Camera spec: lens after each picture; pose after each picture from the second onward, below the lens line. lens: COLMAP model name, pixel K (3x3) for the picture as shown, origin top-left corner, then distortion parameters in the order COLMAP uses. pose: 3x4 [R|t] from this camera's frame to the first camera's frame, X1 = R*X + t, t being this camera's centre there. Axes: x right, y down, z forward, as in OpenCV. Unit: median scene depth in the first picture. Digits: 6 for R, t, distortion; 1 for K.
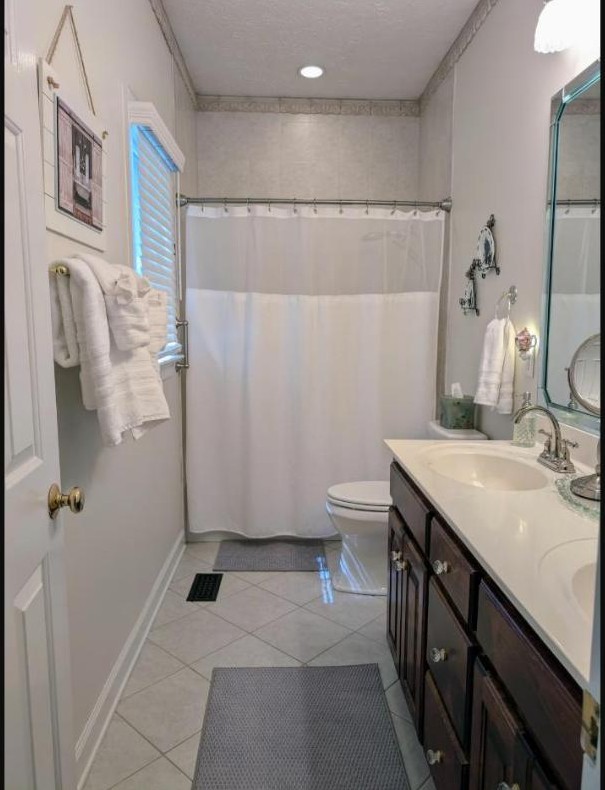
lens RADIAL K [[573.7, 0, 303.2], [0, 573.7, 394.7], [0, 0, 1]] dist [0.011136, 0.009379]
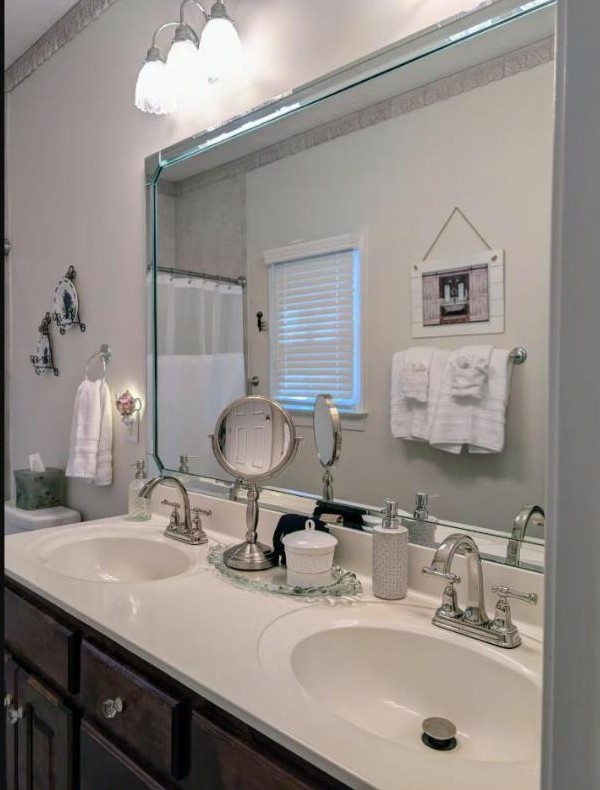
lens RADIAL K [[579.1, 0, 298.7], [0, 579.1, 394.9], [0, 0, 1]] dist [0.009156, 0.003022]
pose [[0.713141, -0.013694, 0.700887, -0.071906], [0.082253, 0.994538, -0.064259, -0.025667], [-0.696178, 0.103476, 0.710372, 0.141182]]
